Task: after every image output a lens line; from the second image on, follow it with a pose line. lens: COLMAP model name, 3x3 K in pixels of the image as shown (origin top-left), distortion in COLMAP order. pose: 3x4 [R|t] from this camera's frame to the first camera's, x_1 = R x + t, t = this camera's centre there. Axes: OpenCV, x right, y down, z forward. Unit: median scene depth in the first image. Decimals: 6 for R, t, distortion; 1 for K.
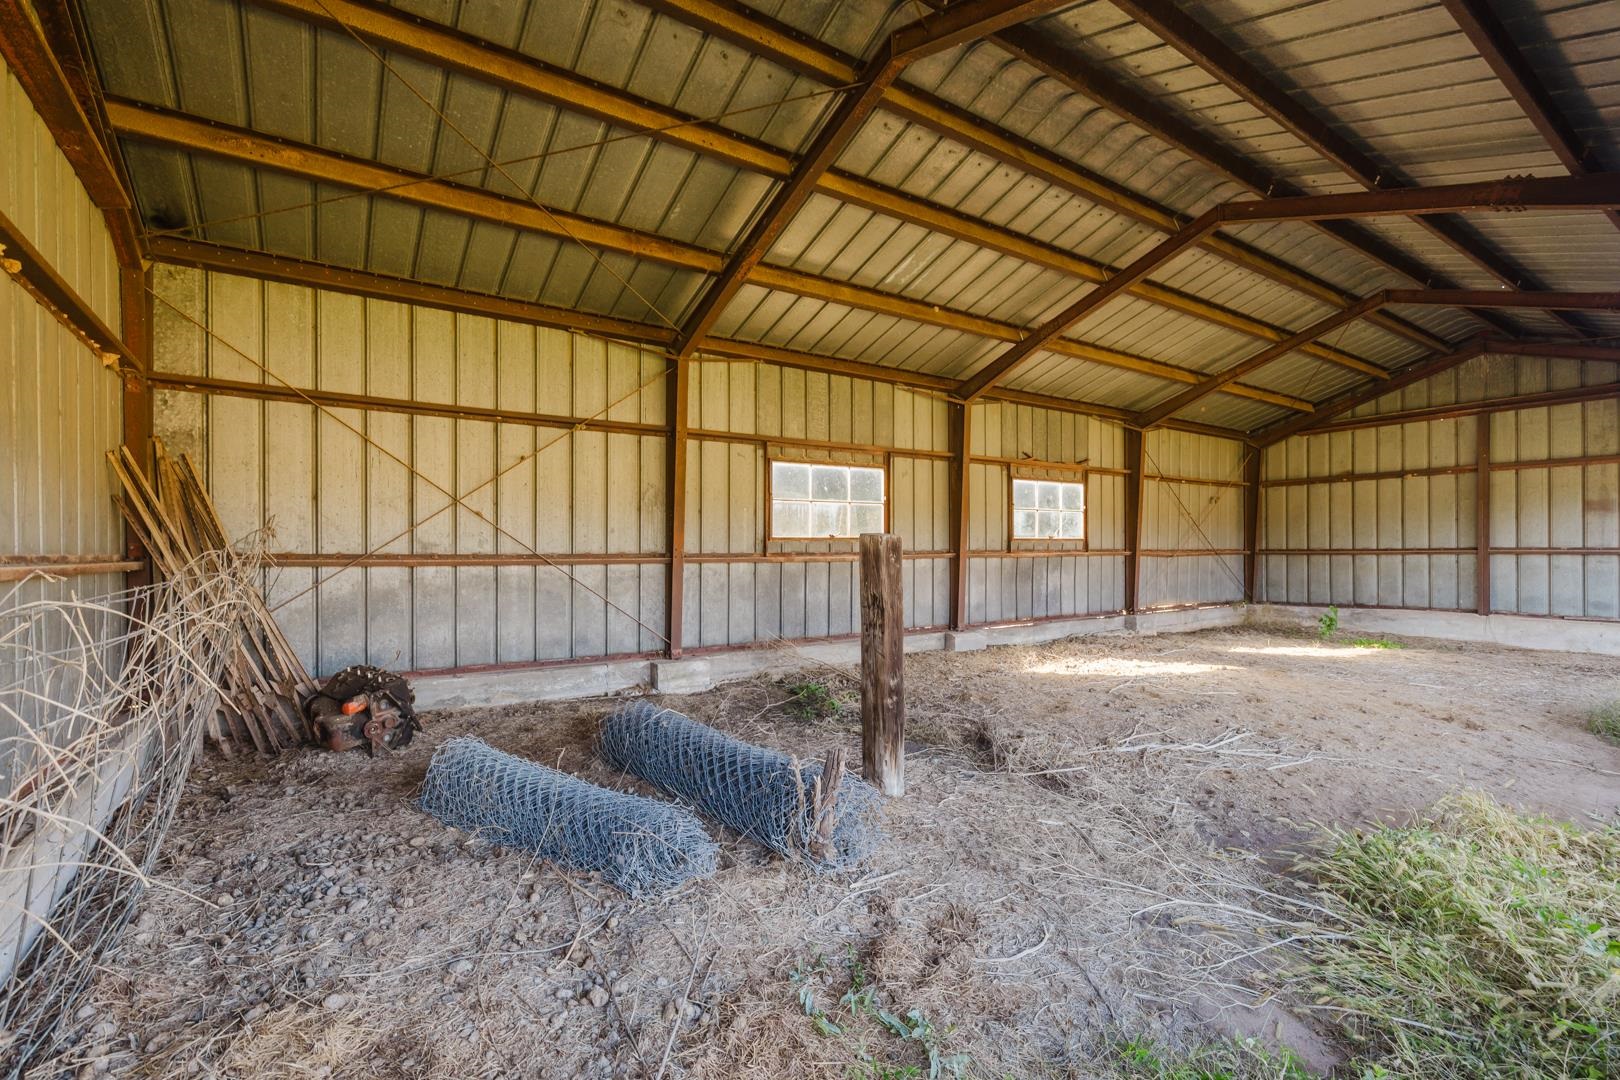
lens RADIAL K [[729.7, 0, 802.0], [0, 729.7, 550.1], [0, 0, 1]] dist [0.028307, -0.000029]
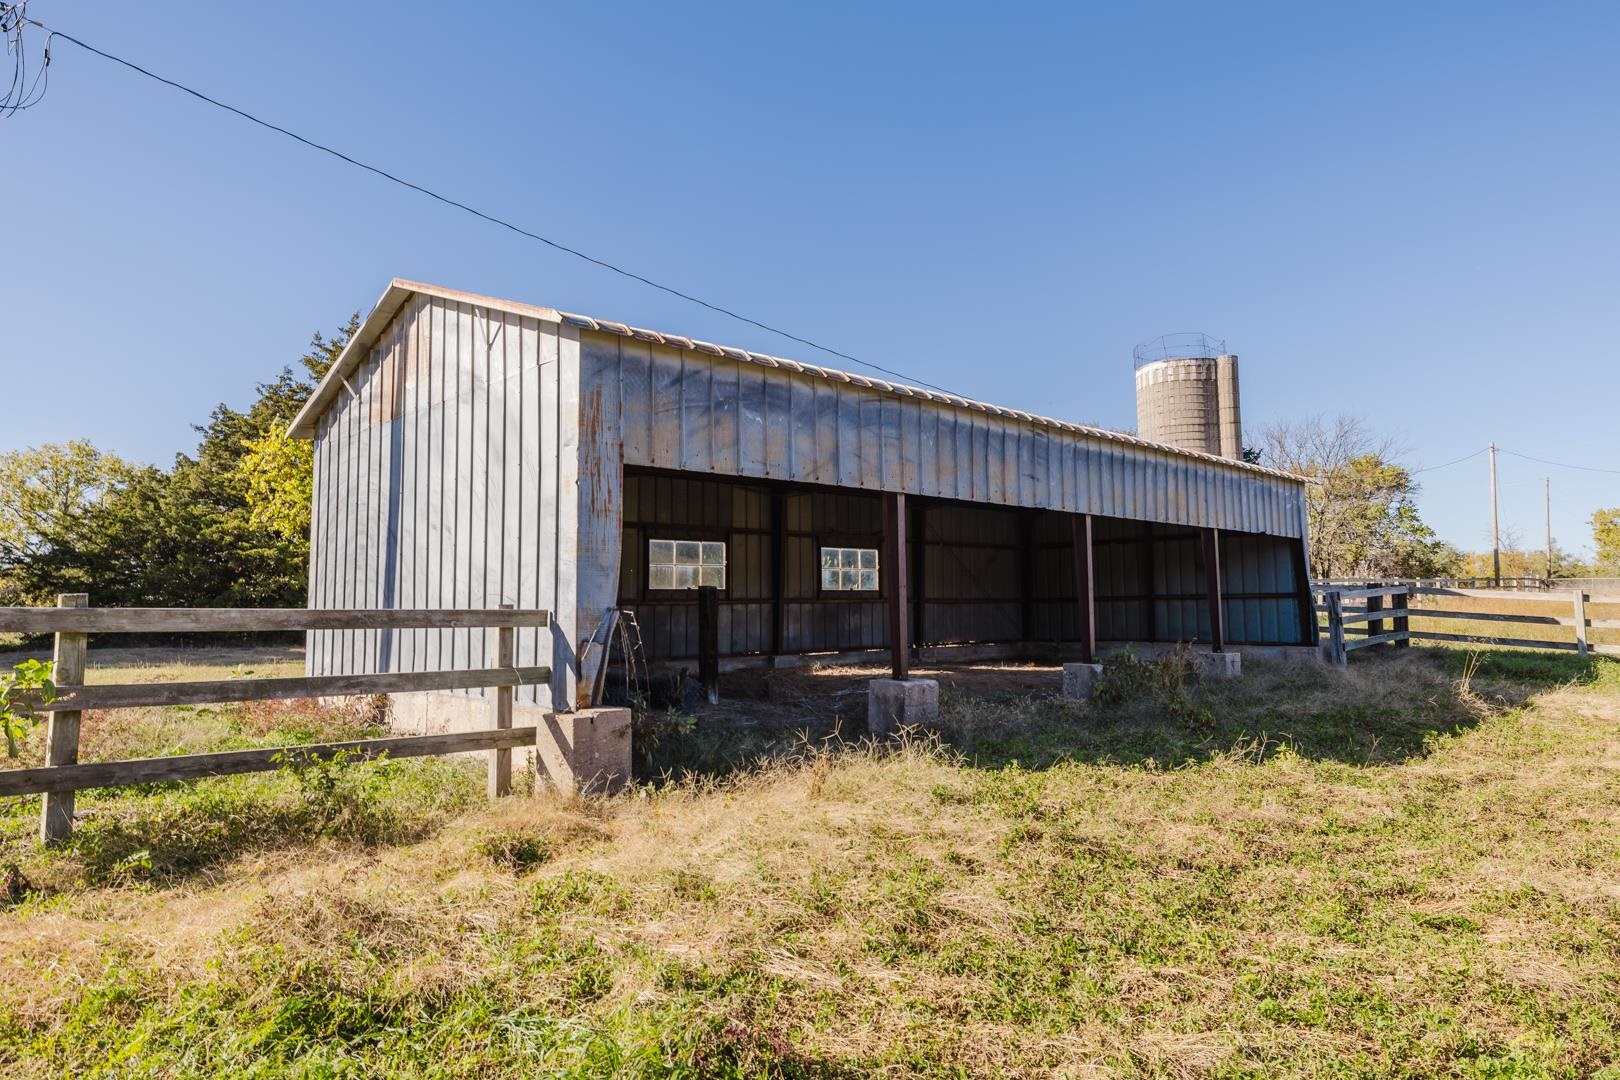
lens RADIAL K [[1009.3, 0, 831.5], [0, 1009.3, 521.3], [0, 0, 1]] dist [0.000503, 0.003224]
pose [[0.983763, 0.009102, 0.179244, -0.032027], [0.006801, 0.996106, -0.087905, 0.021063], [-0.179346, 0.087697, 0.979870, -0.799752]]
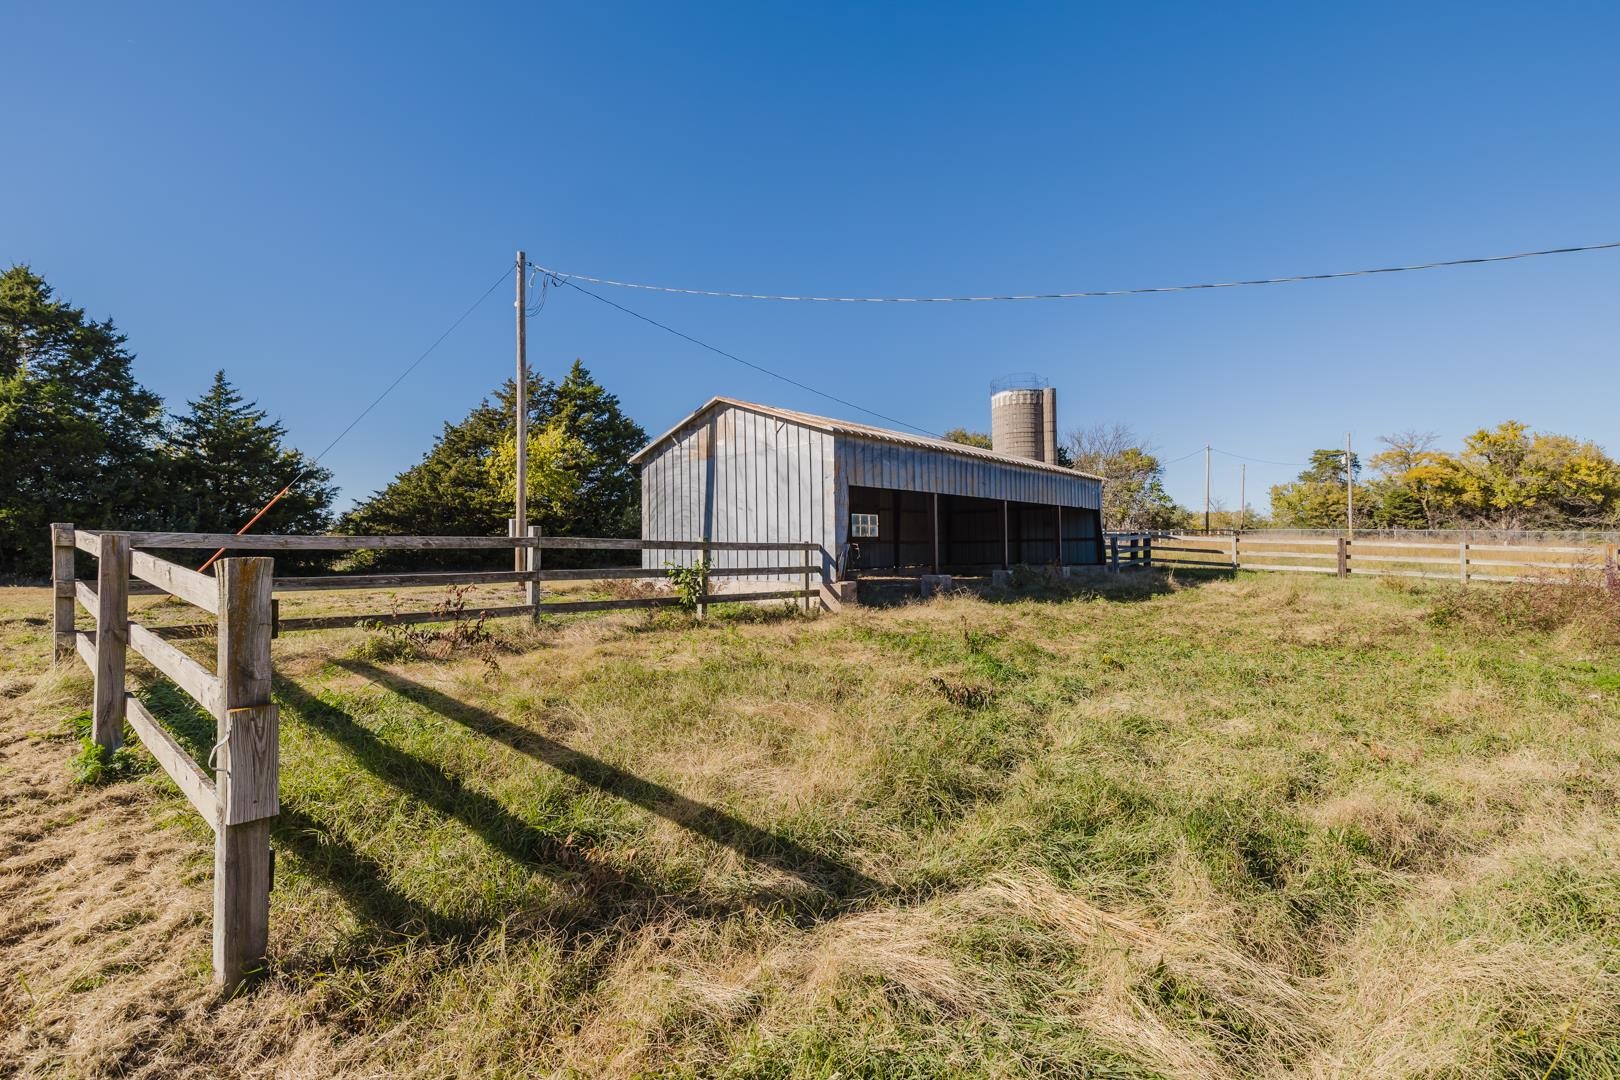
lens RADIAL K [[746.6, 0, 813.9], [0, 746.6, 540.0], [0, 0, 1]] dist [-0.011864, 0.000000]
pose [[0.964455, -0.005264, 0.264195, -0.489446], [0.010039, 0.999810, -0.016725, 0.035693], [-0.264056, 0.018783, 0.964324, -1.370531]]
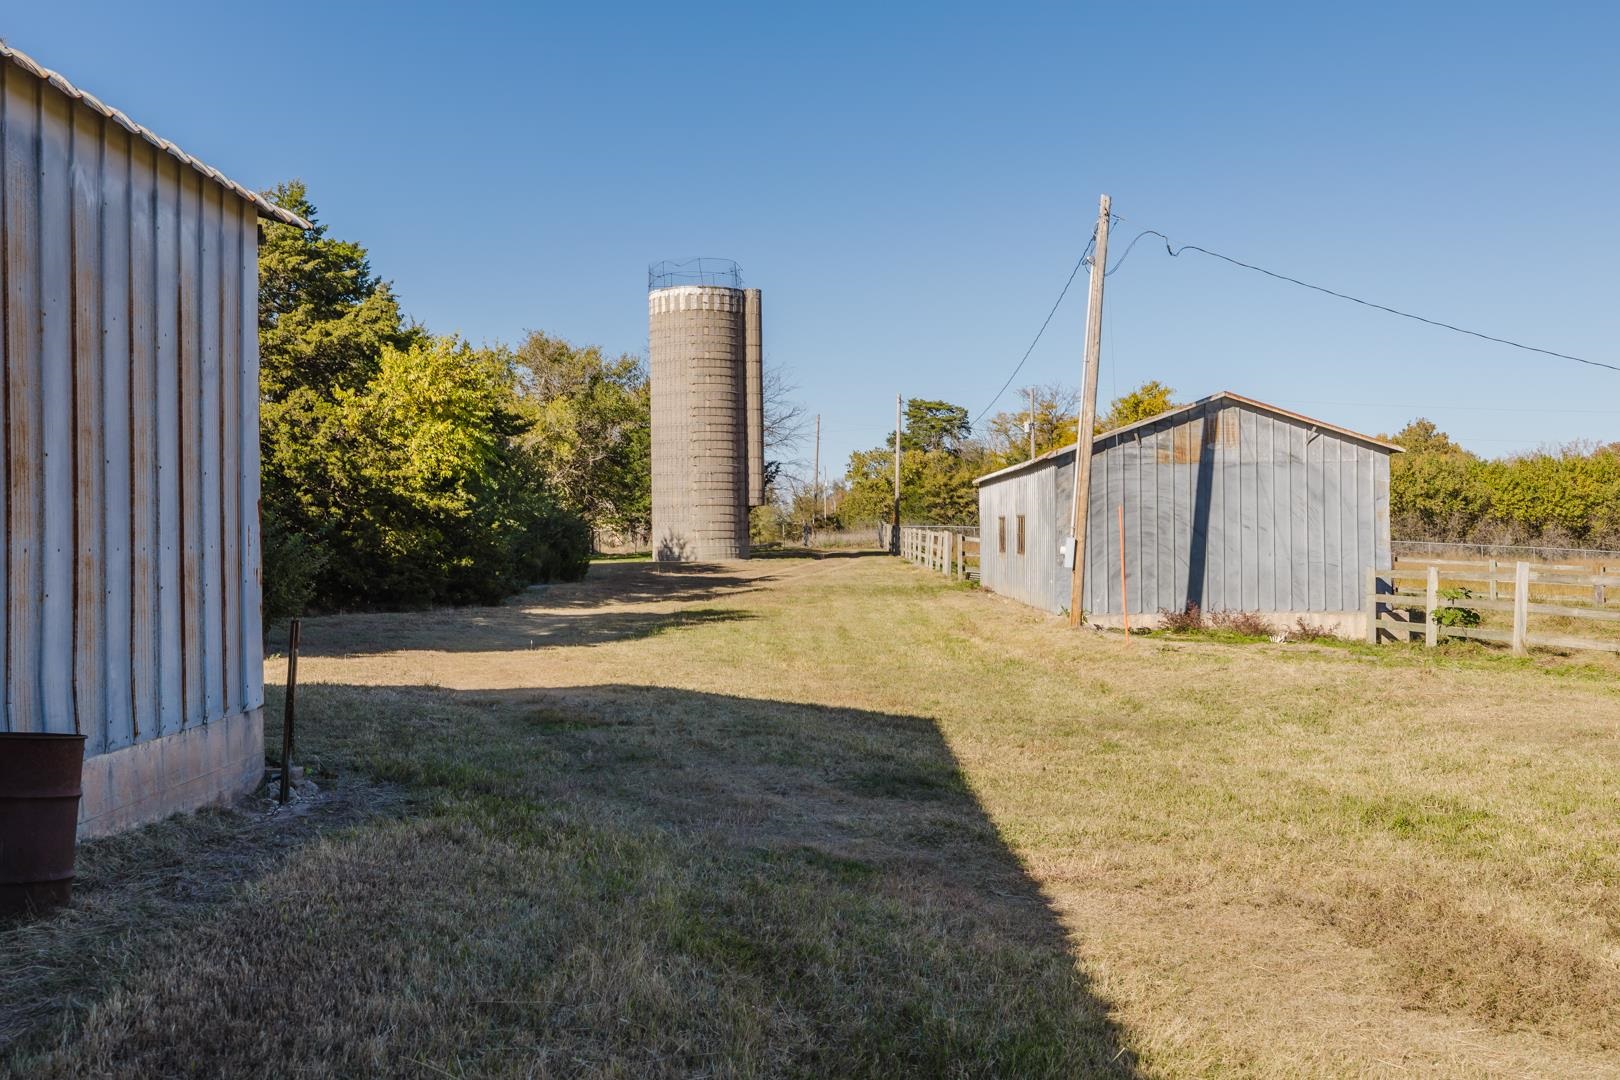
lens RADIAL K [[1633.0, 0, 812.1], [0, 1633.0, 532.5], [0, 0, 1]] dist [0.055645, 0.000000]
pose [[0.567800, 0.002032, 0.823164, -3.109770], [0.006702, 0.999952, -0.007091, -0.028475], [-0.823140, 0.009543, 0.567759, -0.860401]]
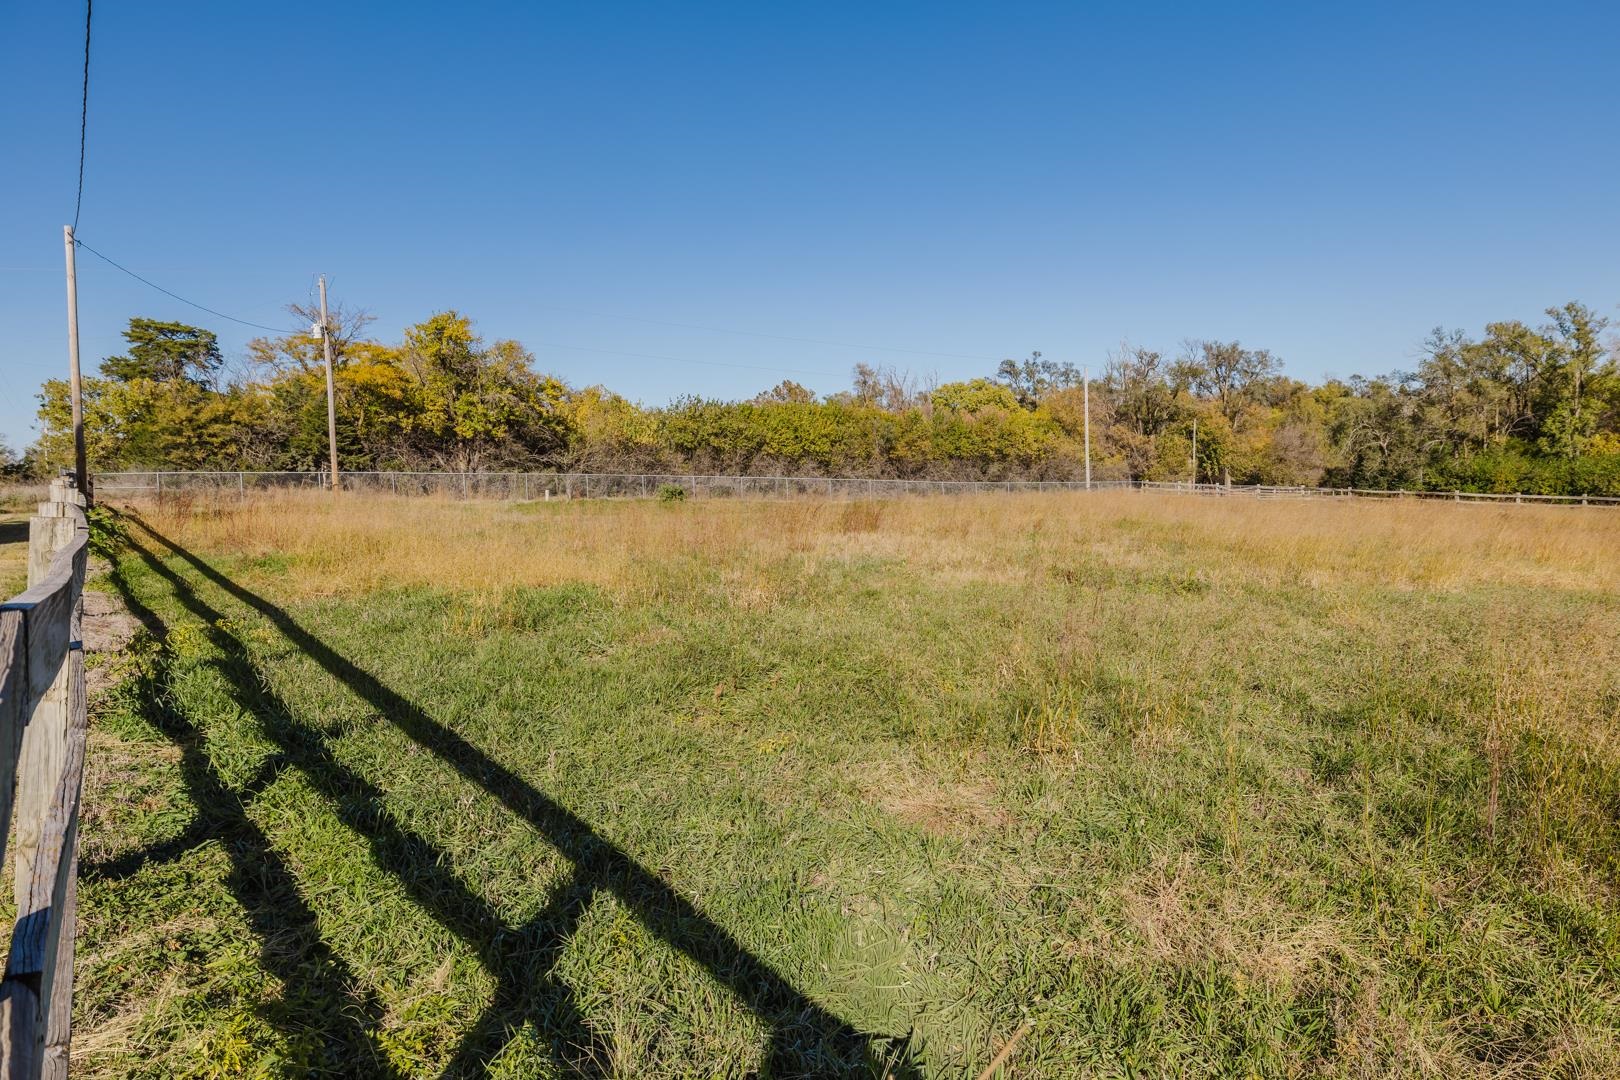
lens RADIAL K [[940.6, 0, 822.9], [0, 940.6, 535.7], [0, 0, 1]] dist [-0.002918, -0.001685]
pose [[-0.060924, -0.074000, 0.995396, 1.489826], [0.030674, 0.996638, 0.075970, -0.087055], [-0.997671, 0.035161, -0.058449, 1.741827]]
